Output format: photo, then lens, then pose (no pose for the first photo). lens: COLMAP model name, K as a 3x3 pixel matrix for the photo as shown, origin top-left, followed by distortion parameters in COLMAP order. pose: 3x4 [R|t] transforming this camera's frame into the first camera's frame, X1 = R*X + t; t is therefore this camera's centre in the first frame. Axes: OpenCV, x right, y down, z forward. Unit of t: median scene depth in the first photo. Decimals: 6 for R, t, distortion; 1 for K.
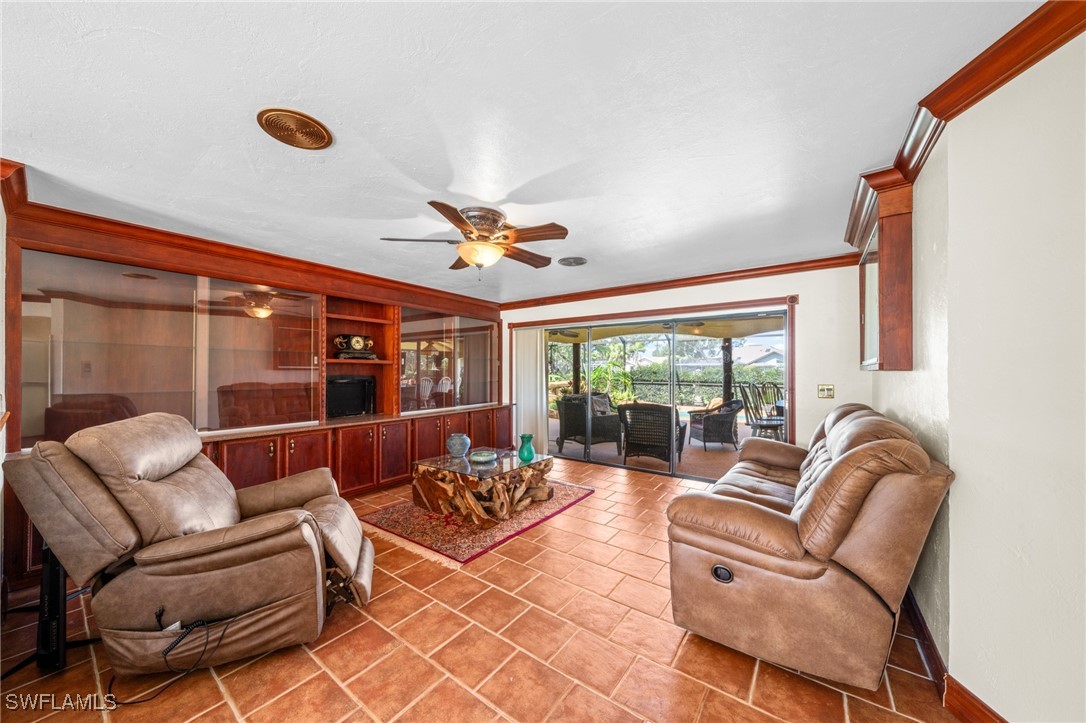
lens RADIAL K [[374.0, 0, 535.4], [0, 374.0, 366.2], [0, 0, 1]] dist [-0.002538, -0.000032]
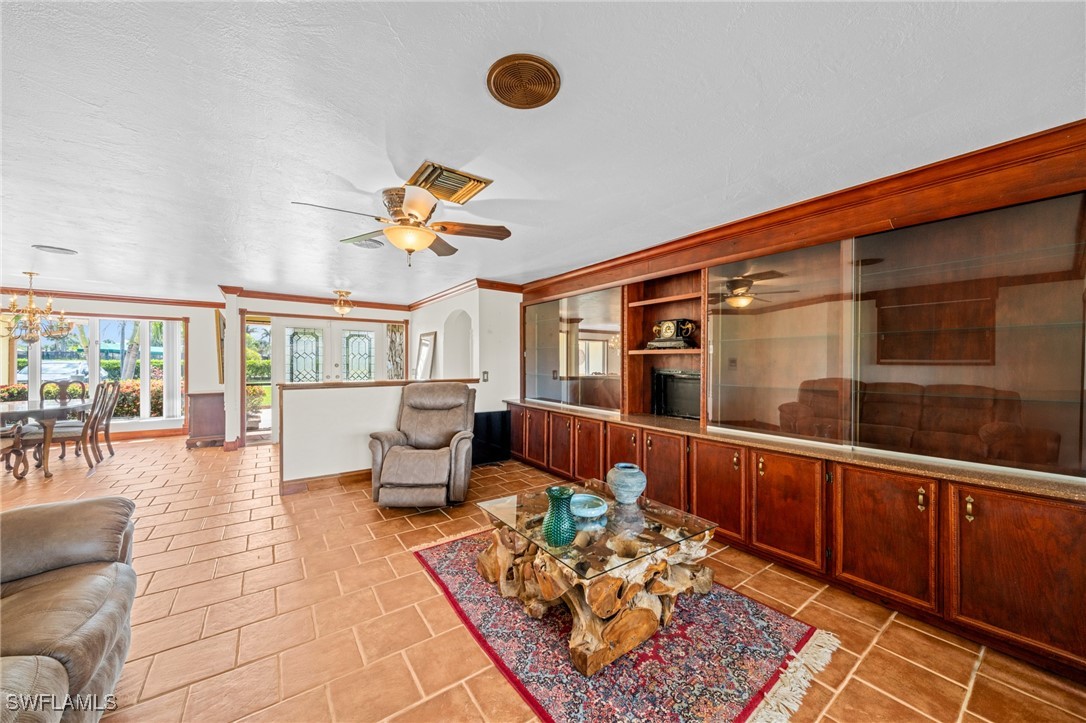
lens RADIAL K [[374.0, 0, 533.6], [0, 374.0, 364.2], [0, 0, 1]] dist [-0.002538, -0.000032]
pose [[-0.308669, -0.005715, -0.951152, 0.604668], [0.001905, 0.999976, -0.006626, 0.028670], [0.951168, -0.003857, -0.308650, 1.469006]]
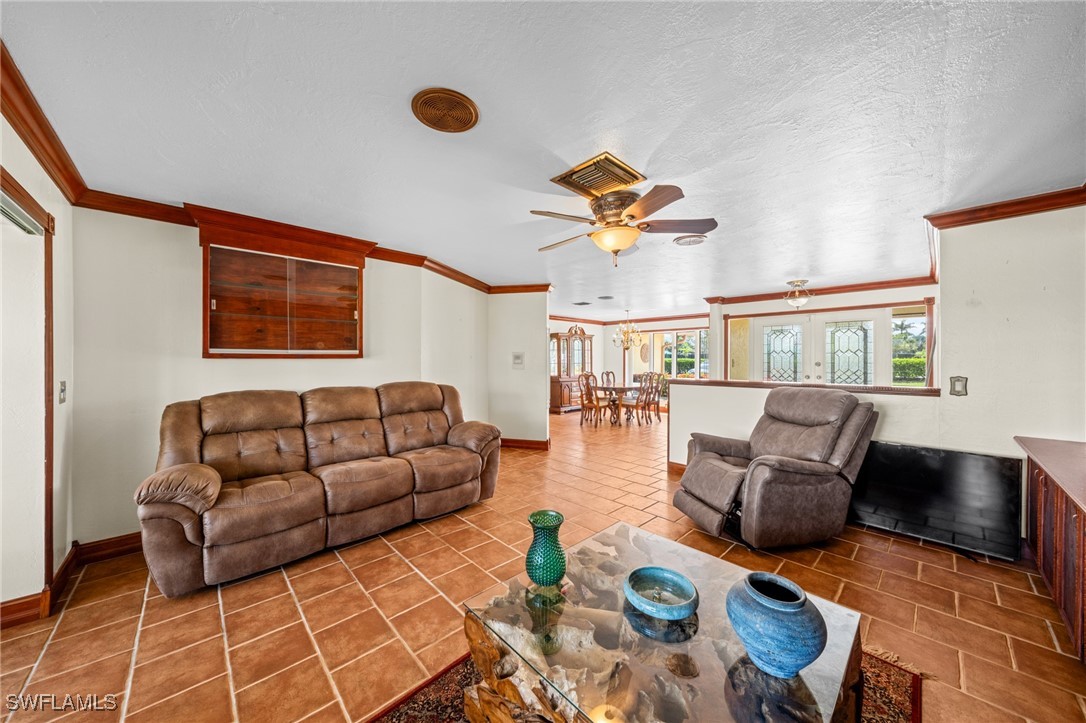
lens RADIAL K [[374.0, 0, 549.3], [0, 374.0, 360.5], [0, 0, 1]] dist [-0.002538, -0.000032]
pose [[-0.987776, -0.010746, 0.155512, -0.095831], [-0.011752, 0.999916, -0.005551, 0.026006], [-0.155439, -0.007311, -0.987818, 1.824581]]
